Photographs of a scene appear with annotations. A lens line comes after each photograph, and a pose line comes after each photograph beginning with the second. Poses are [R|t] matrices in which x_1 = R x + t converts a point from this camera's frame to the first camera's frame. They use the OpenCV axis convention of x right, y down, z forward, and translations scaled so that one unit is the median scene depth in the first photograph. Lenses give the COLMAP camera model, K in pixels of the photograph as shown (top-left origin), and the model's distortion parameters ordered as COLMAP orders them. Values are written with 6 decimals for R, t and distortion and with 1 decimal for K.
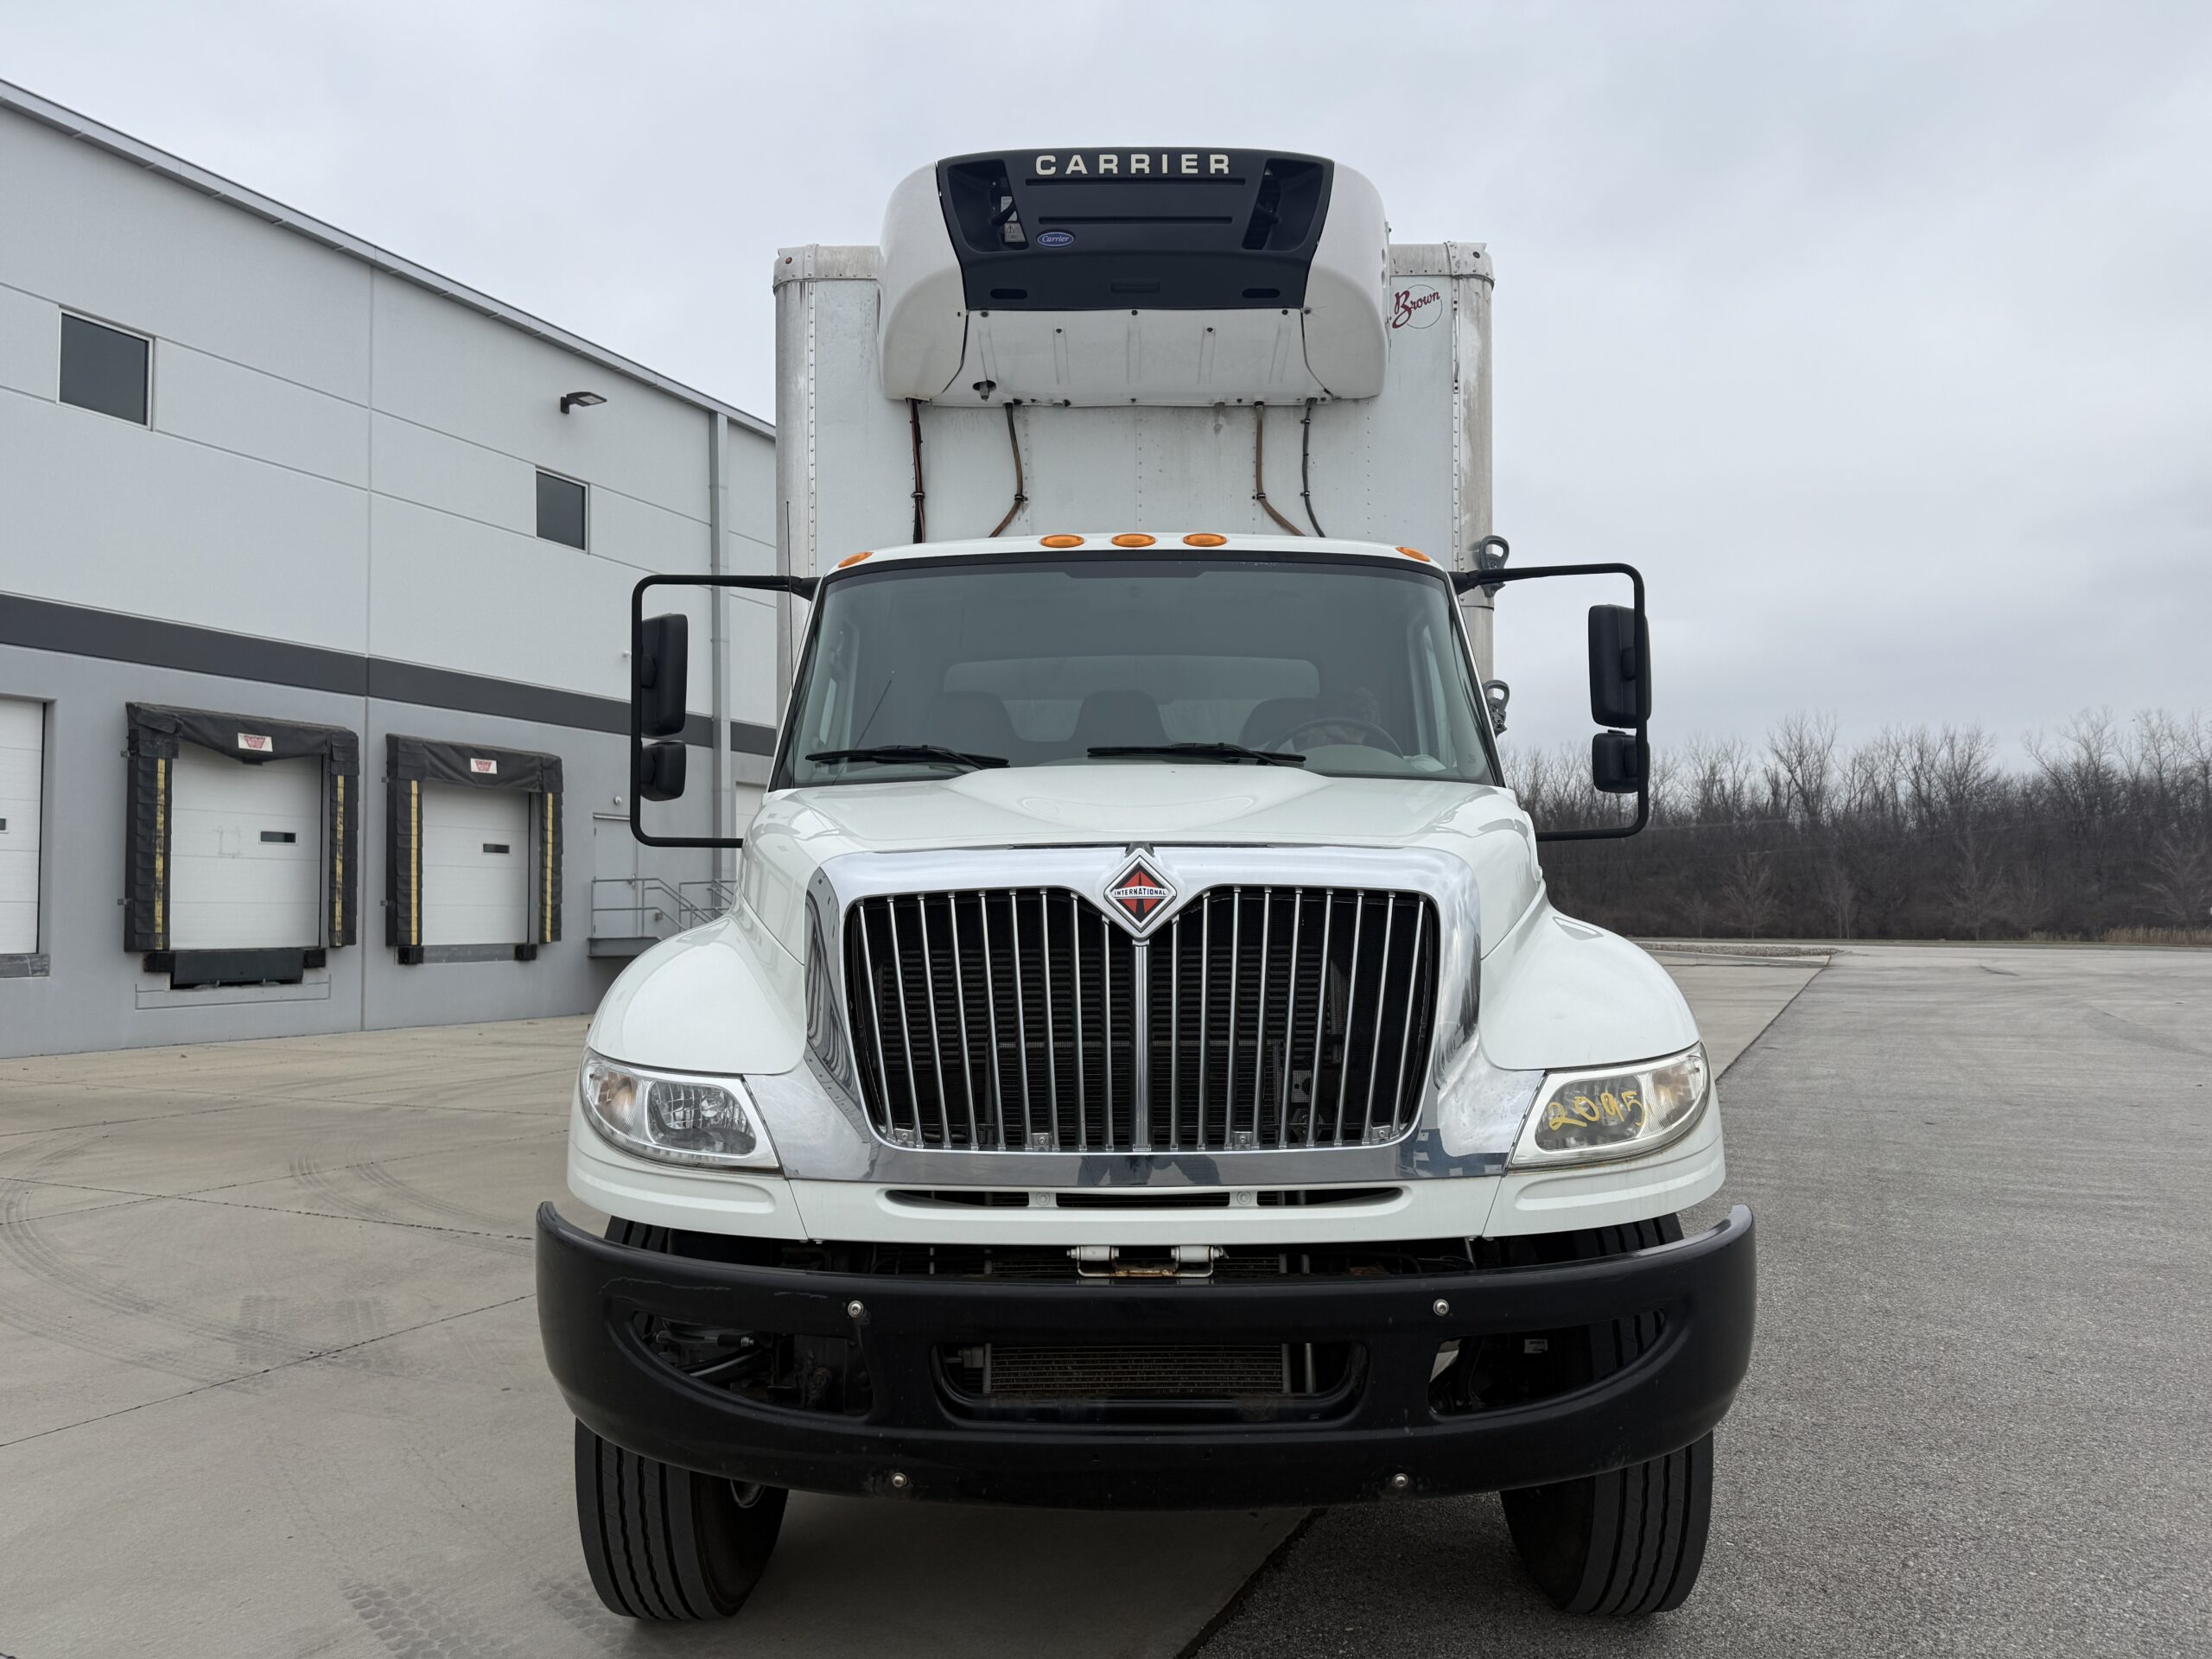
lens RADIAL K [[1538.7, 0, 1101.6], [0, 1538.7, 815.1], [0, 0, 1]] dist [0.162813, -0.279583]
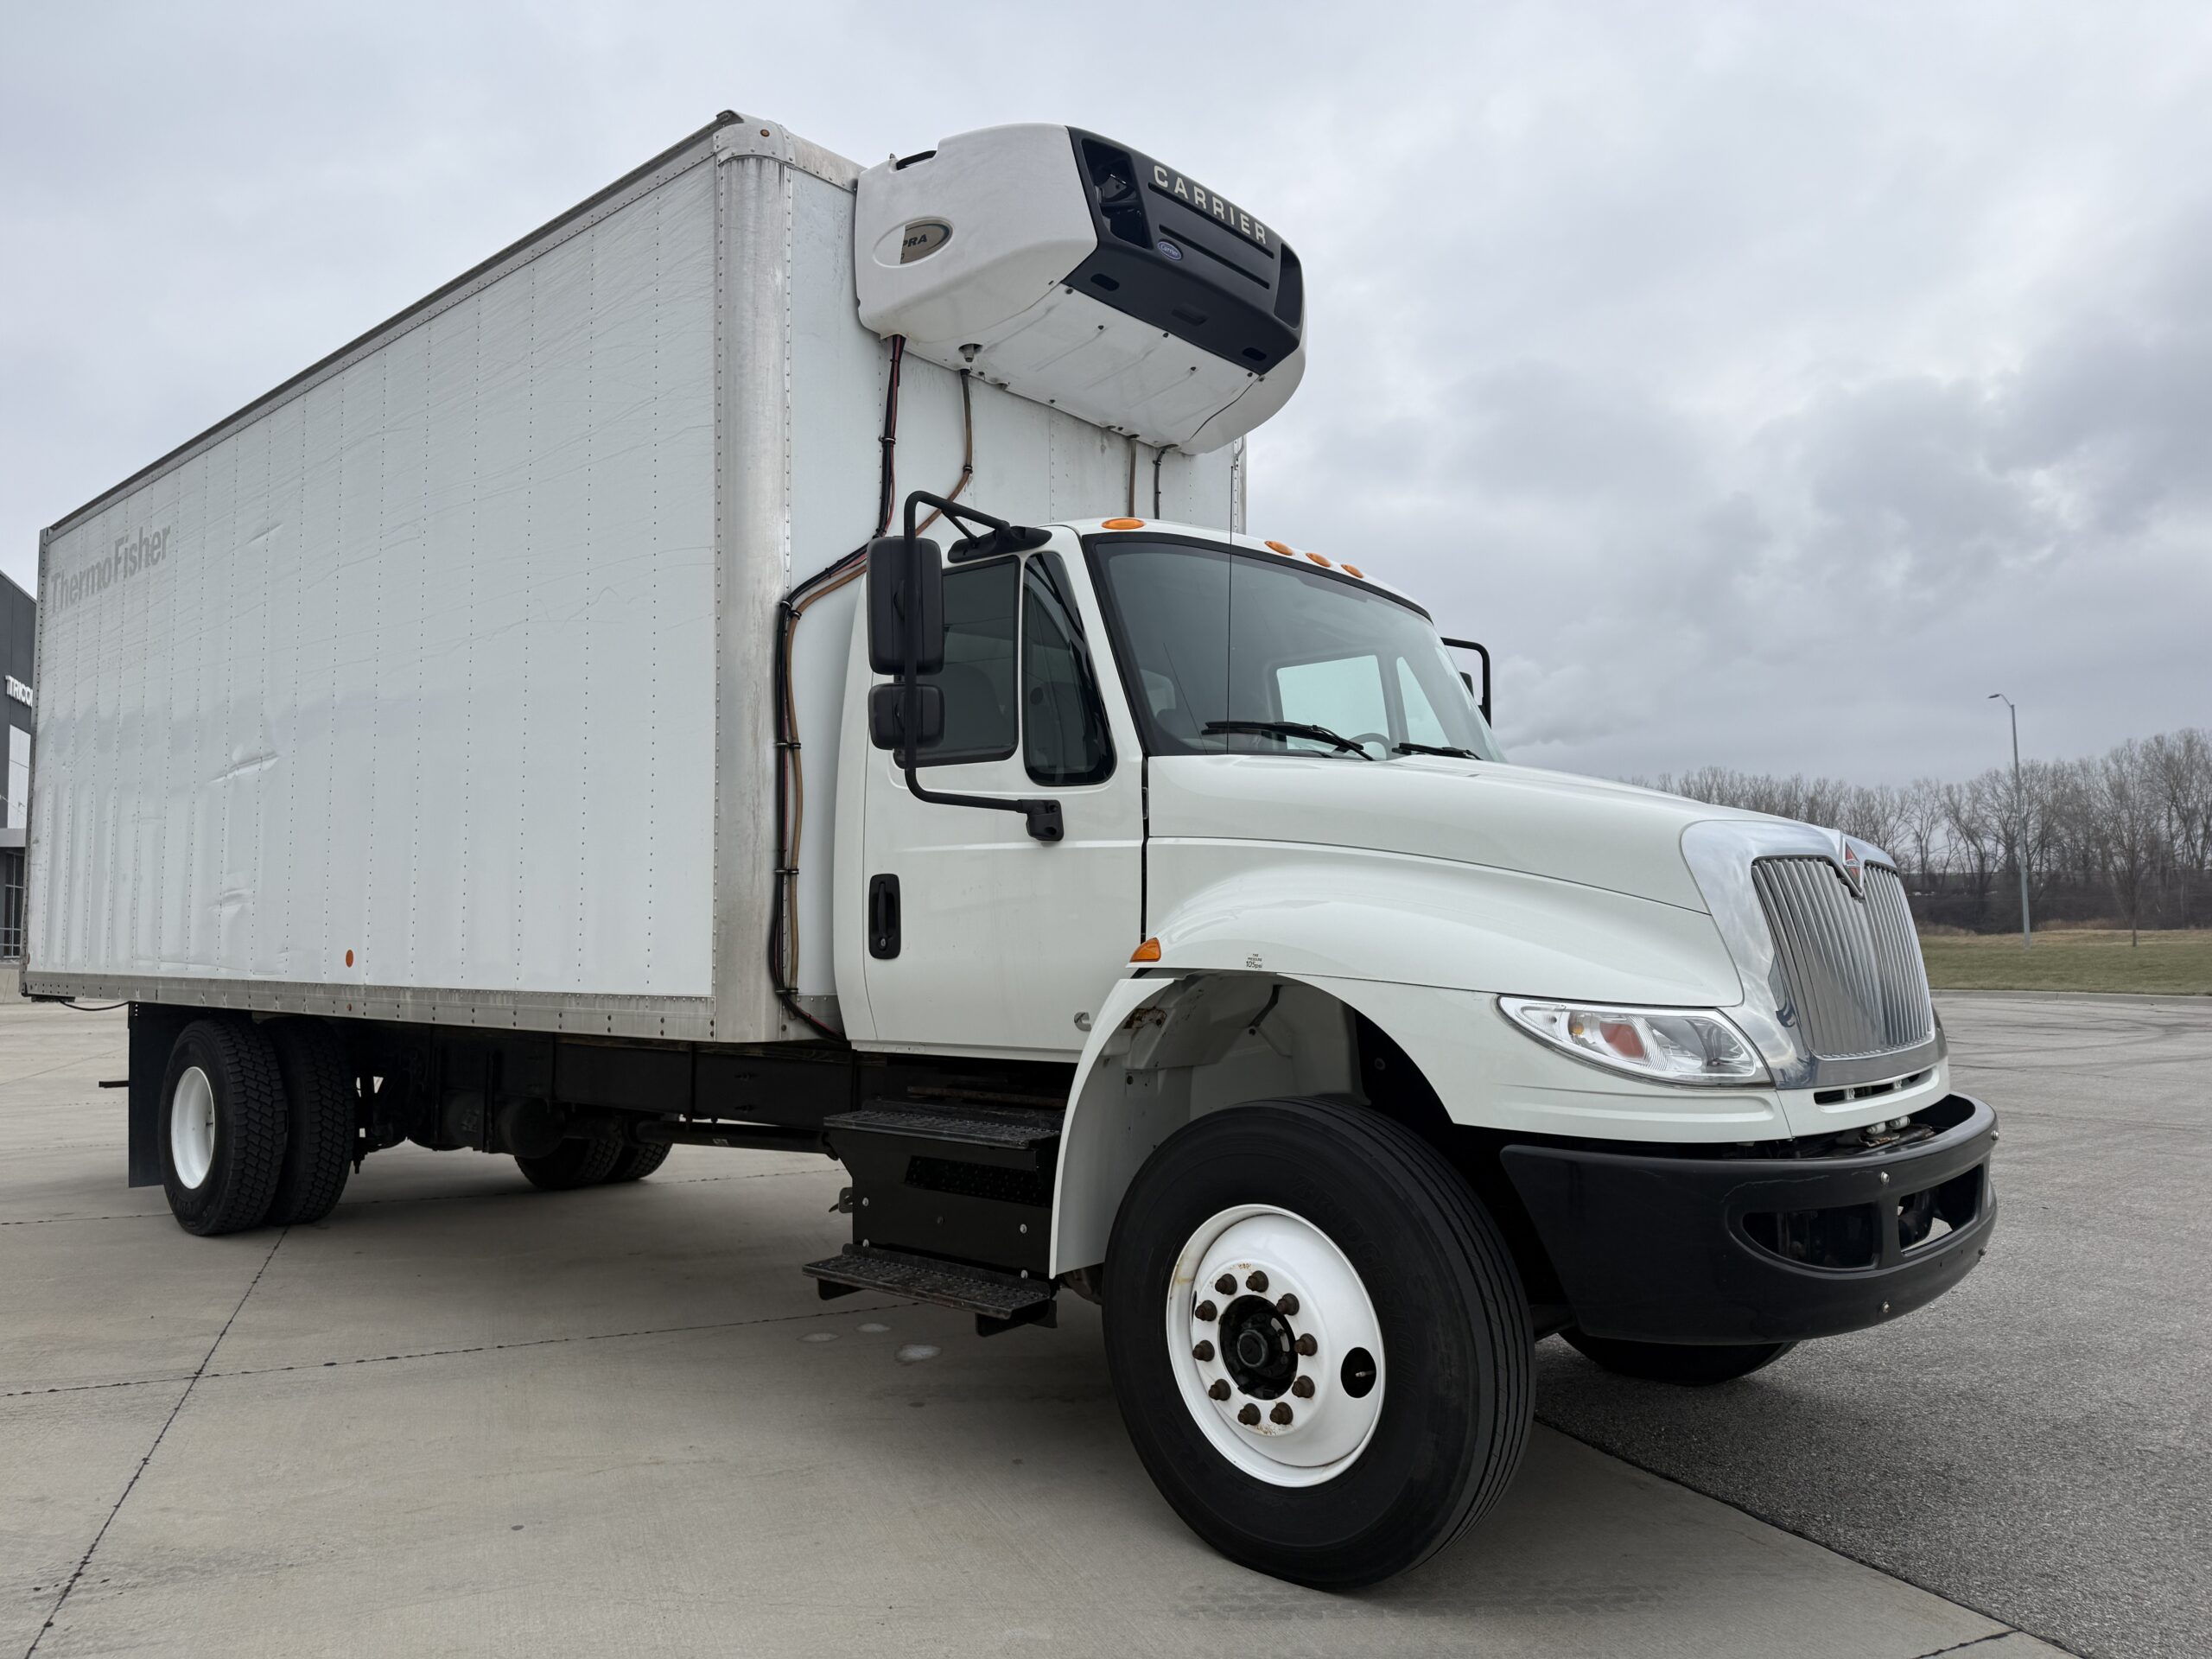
lens RADIAL K [[1543.4, 0, 1106.0], [0, 1543.4, 829.5], [0, 0, 1]] dist [0.101775, -0.133982]
pose [[0.660520, 0.057589, 0.748597, -0.782071], [-0.046982, 0.998270, -0.035342, 0.054916], [-0.749337, -0.011827, 0.662083, 0.321369]]
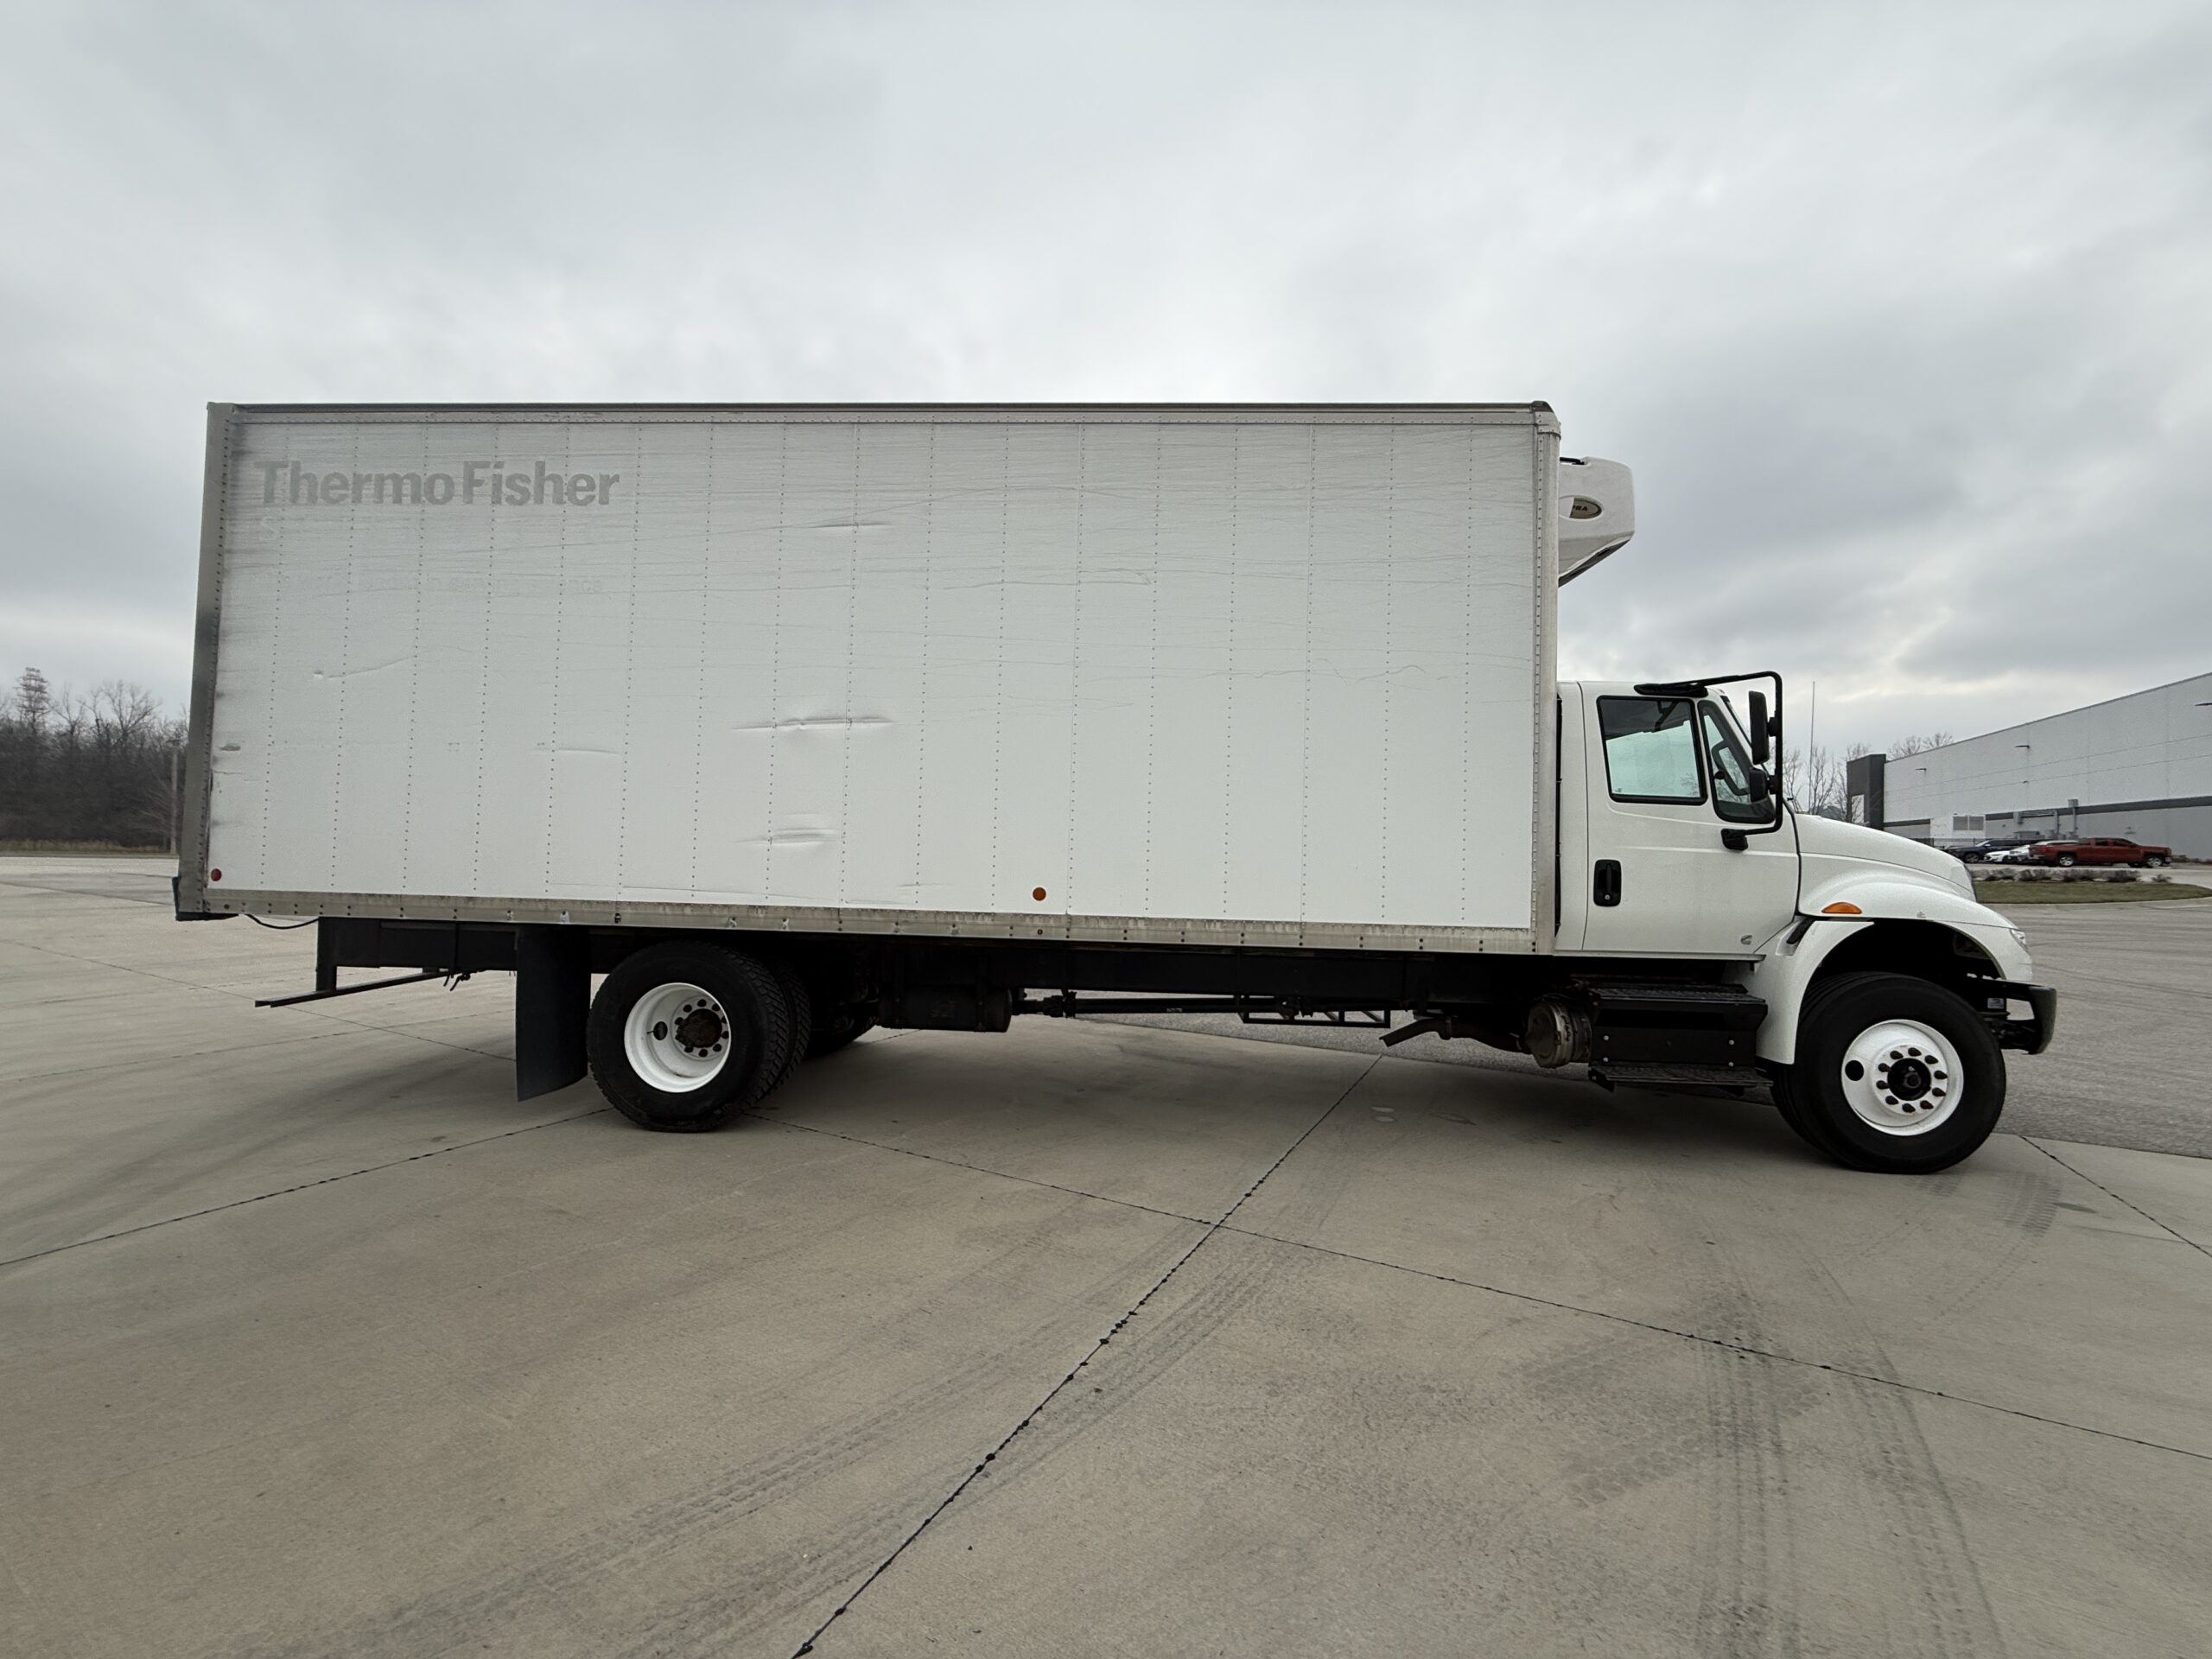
lens RADIAL K [[872.7, 0, 1091.6], [0, 872.7, 828.7], [0, 0, 1]] dist [0.002079, -0.000127]
pose [[0.034948, 0.035850, 0.998746, -1.144413], [-0.086412, 0.995722, -0.032718, 0.100395], [-0.995646, -0.085161, 0.037896, 1.542725]]
